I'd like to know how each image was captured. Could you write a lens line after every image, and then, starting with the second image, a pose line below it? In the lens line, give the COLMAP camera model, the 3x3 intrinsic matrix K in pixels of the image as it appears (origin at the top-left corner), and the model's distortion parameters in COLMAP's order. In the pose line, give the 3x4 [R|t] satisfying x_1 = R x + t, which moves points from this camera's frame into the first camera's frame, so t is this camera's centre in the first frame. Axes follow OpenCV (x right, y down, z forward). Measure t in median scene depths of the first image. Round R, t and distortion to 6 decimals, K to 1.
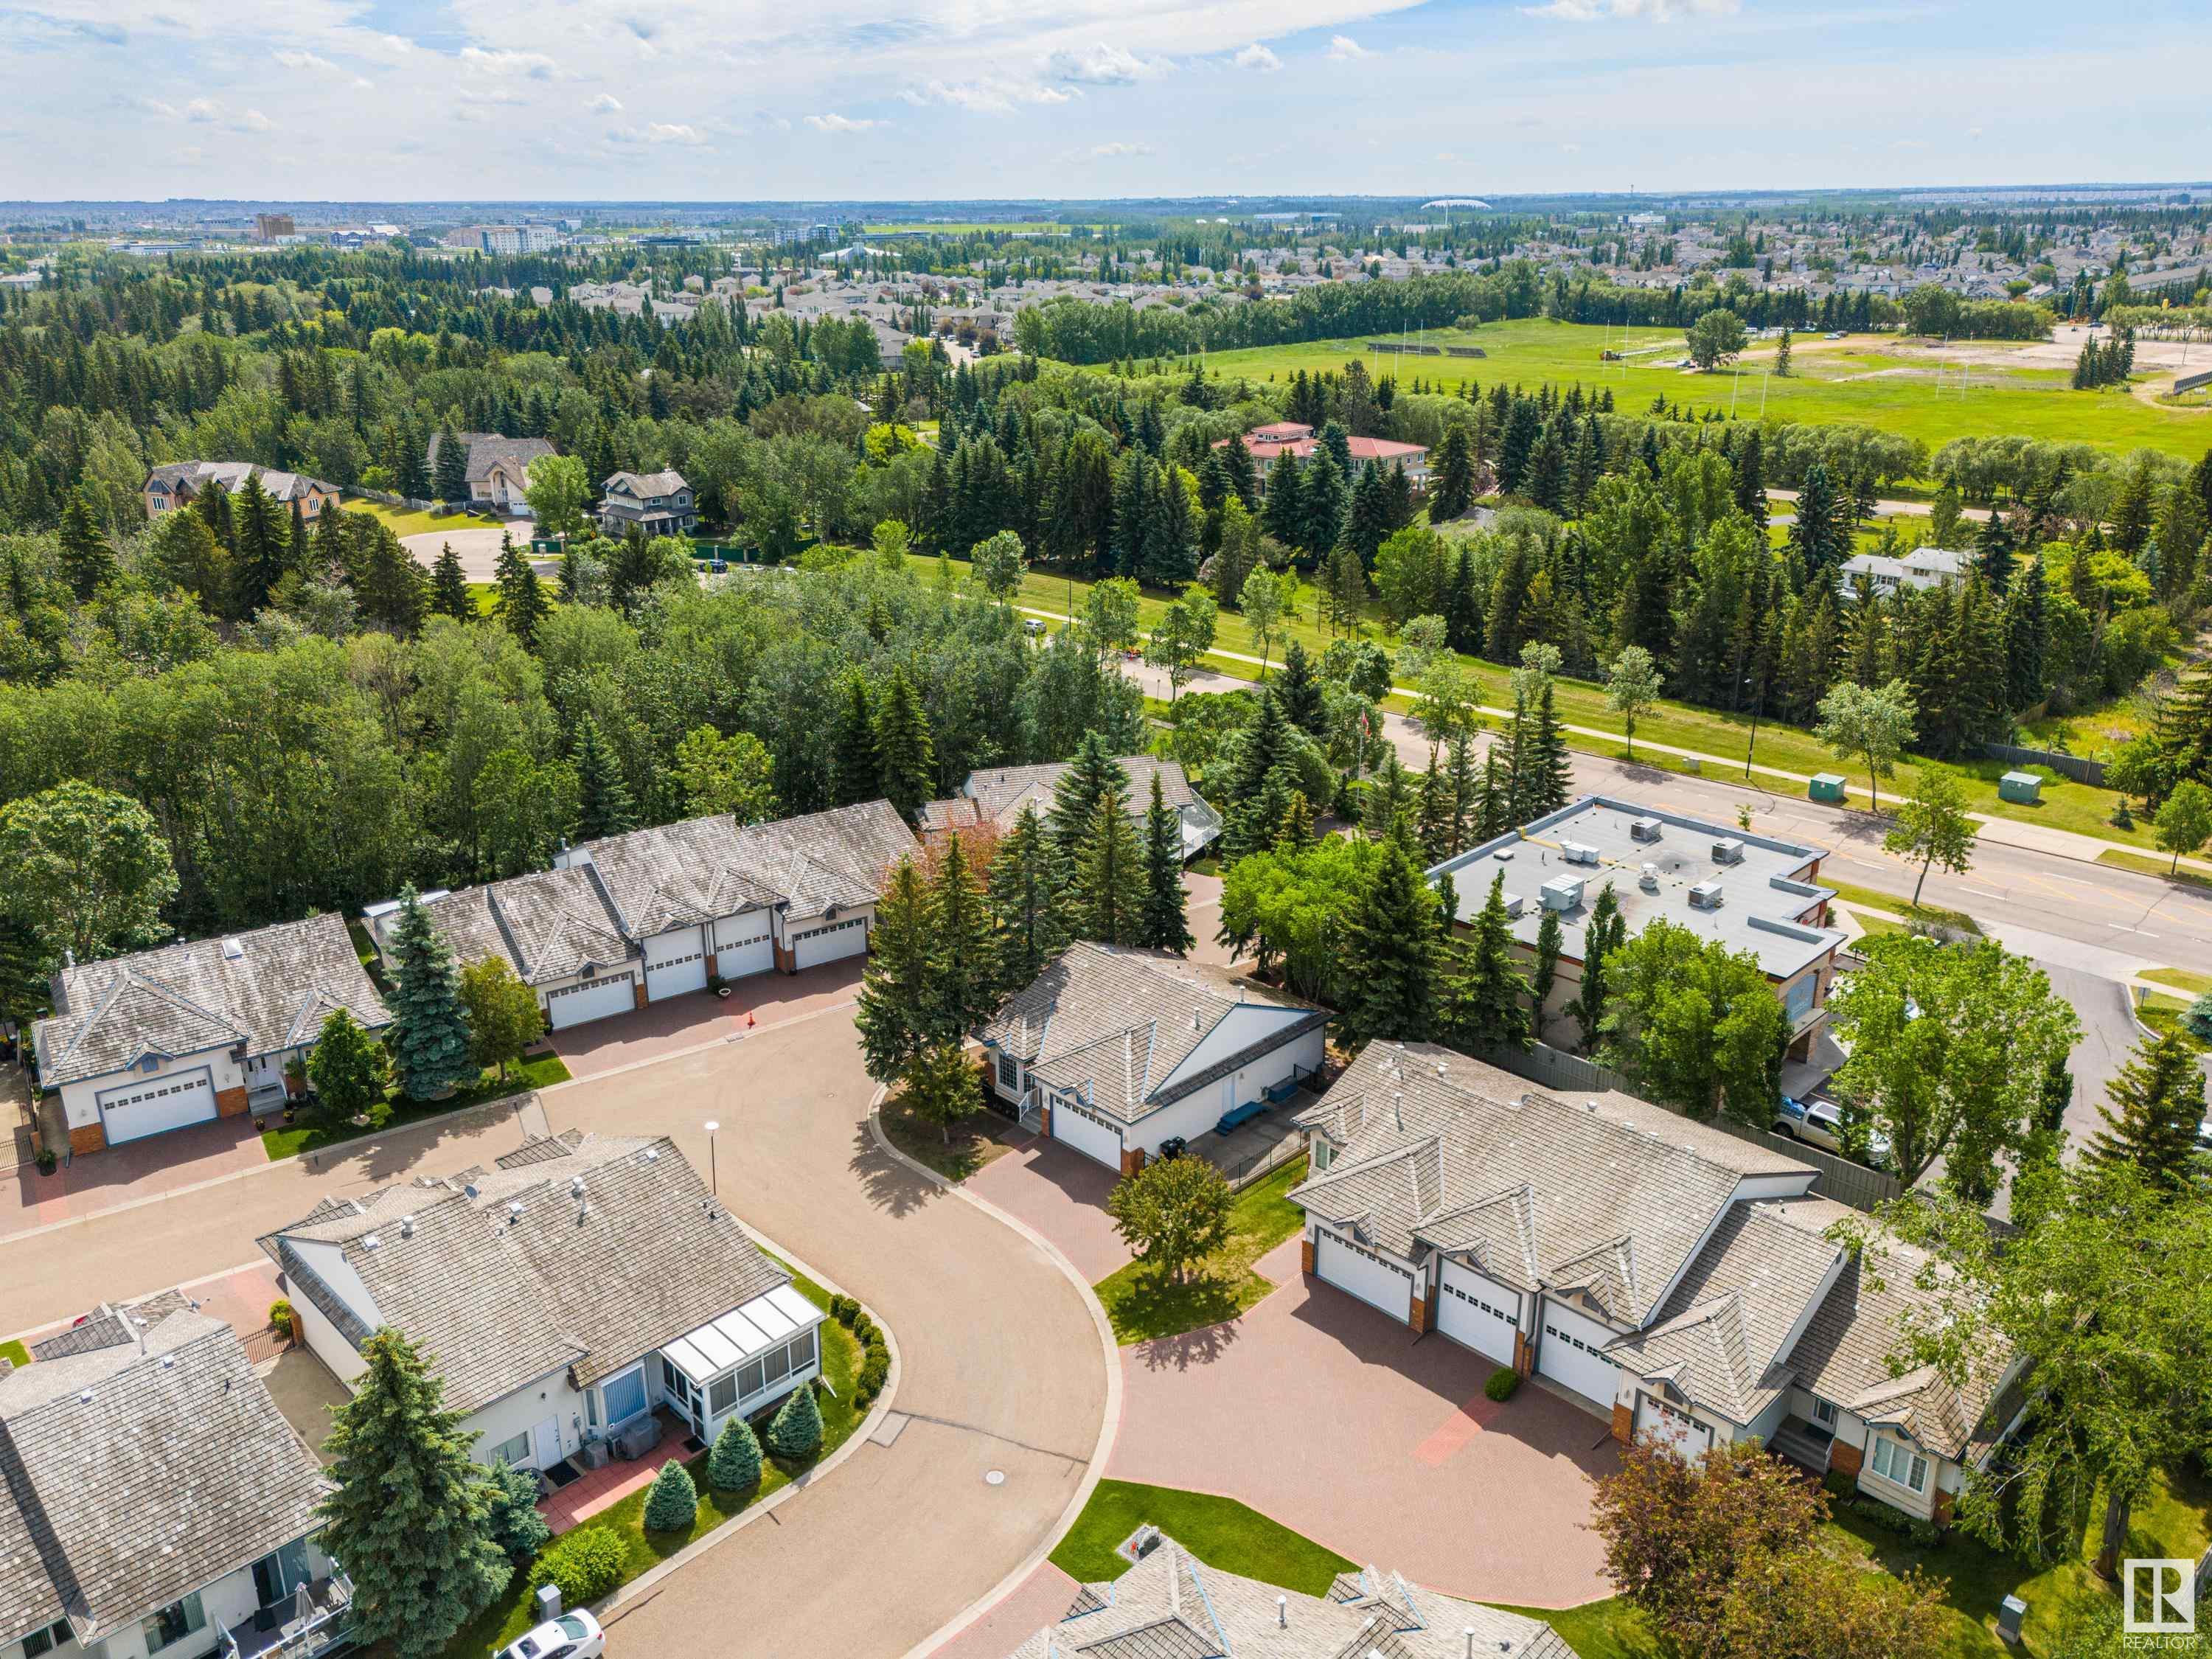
lens RADIAL K [[1678.2, 0, 1132.5], [0, 1678.2, 840.9], [0, 0, 1]] dist [0.039459, -0.000697]
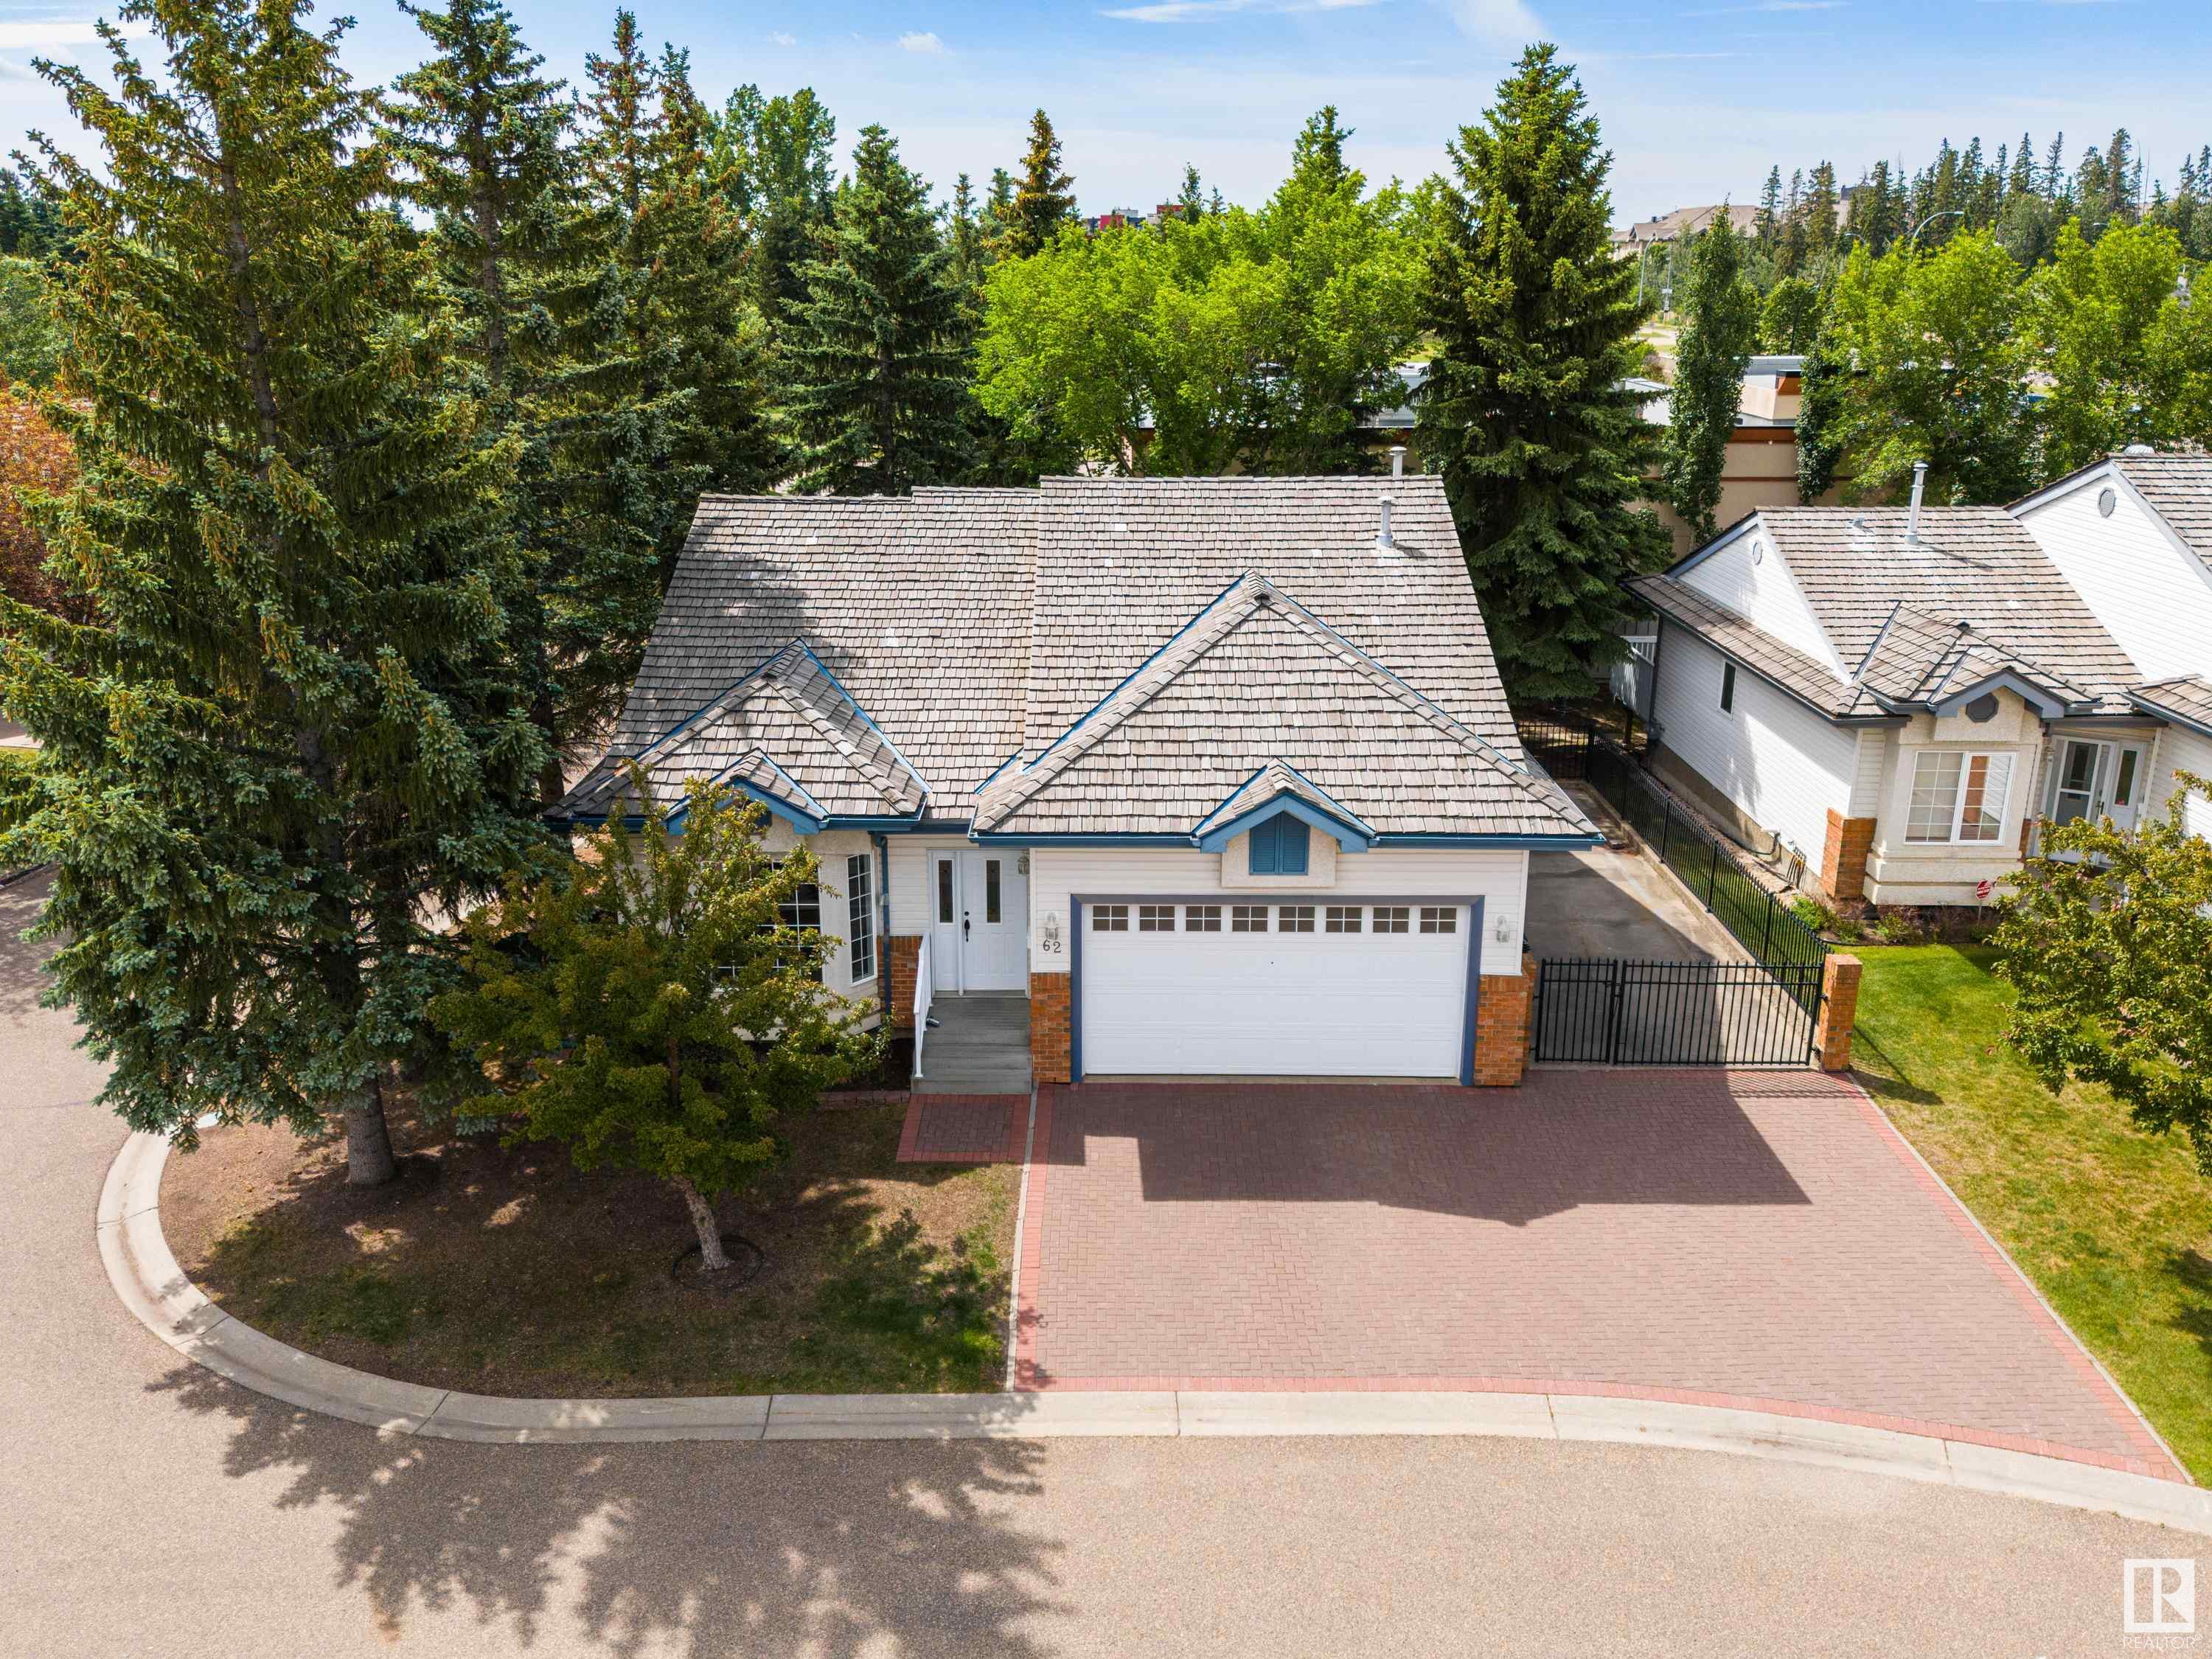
lens RADIAL K [[1721.4, 0, 1106.0], [0, 1721.4, 829.5], [0, 0, 1]] dist [0.038484, -0.004130]
pose [[0.713952, -0.218835, 0.665119, -0.211531], [0.247271, 0.967501, 0.052898, 0.129085], [-0.655079, 0.126698, 0.744862, 0.813461]]
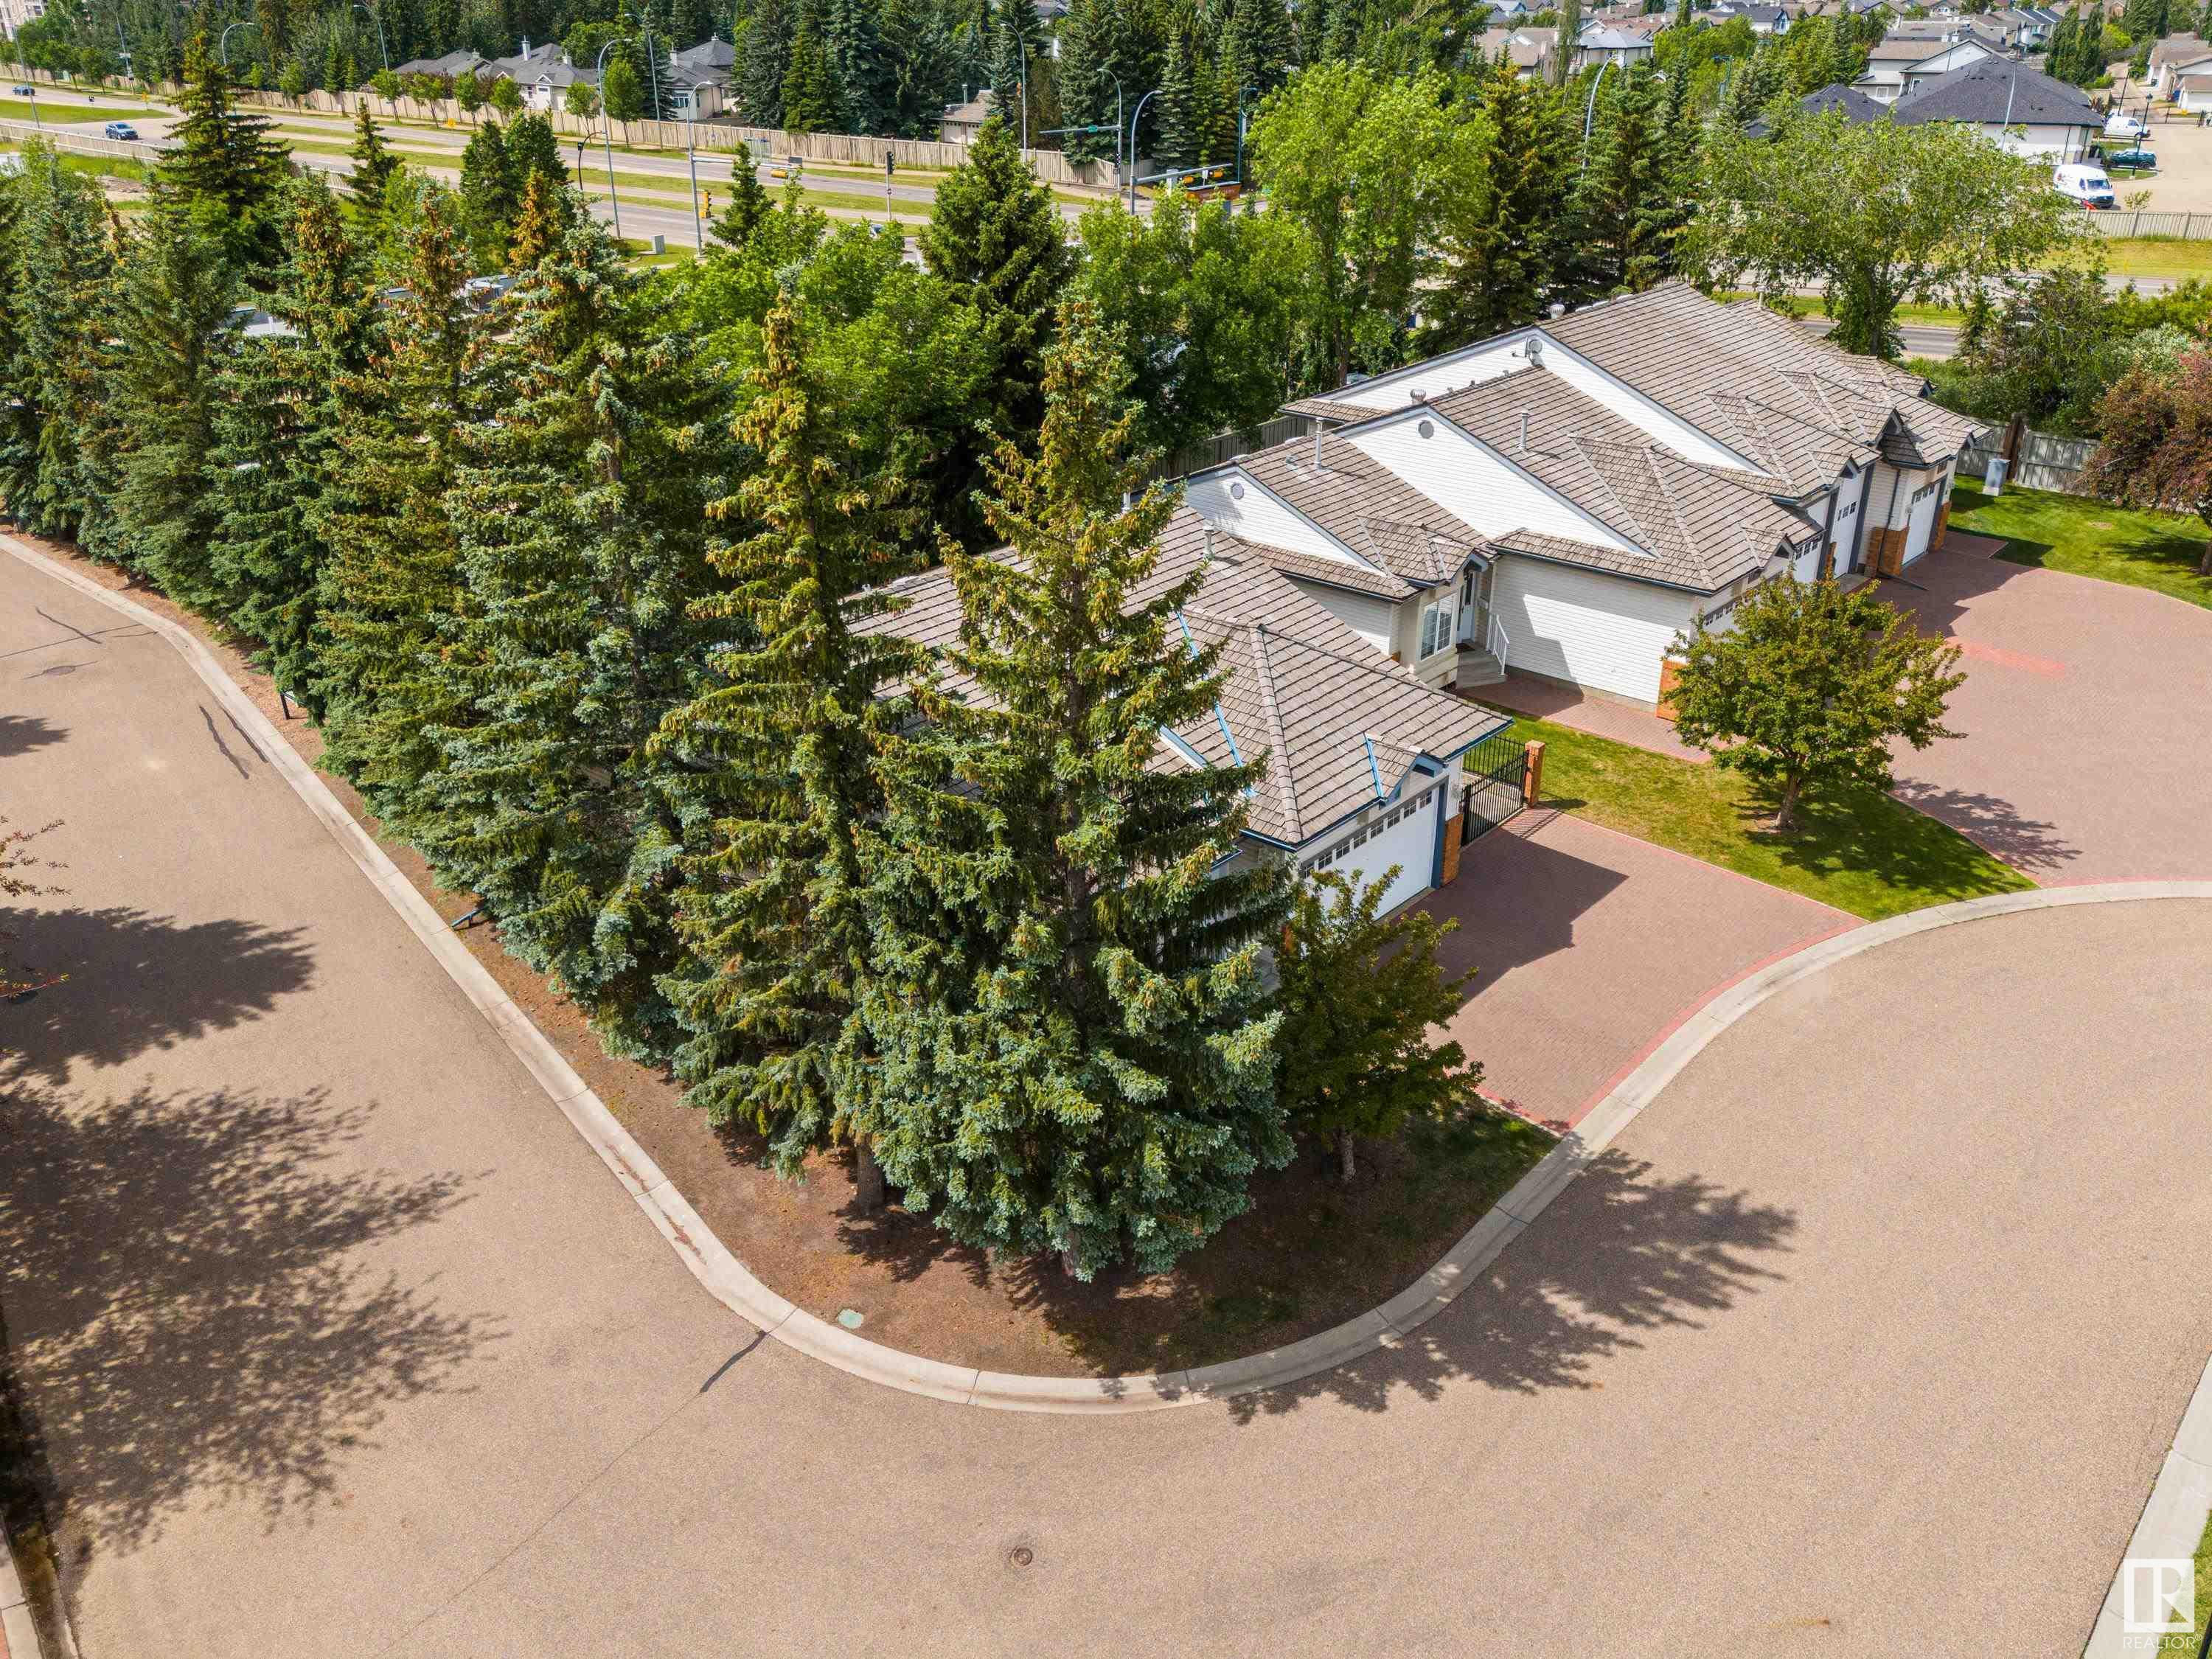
lens RADIAL K [[1721.4, 0, 1106.0], [0, 1721.4, 829.5], [0, 0, 1]] dist [0.038484, -0.004130]
pose [[-0.054990, -0.440959, 0.895841, -0.372298], [0.361392, 0.827580, 0.429542, -0.027572], [-0.930791, 0.347370, 0.113851, 0.999246]]
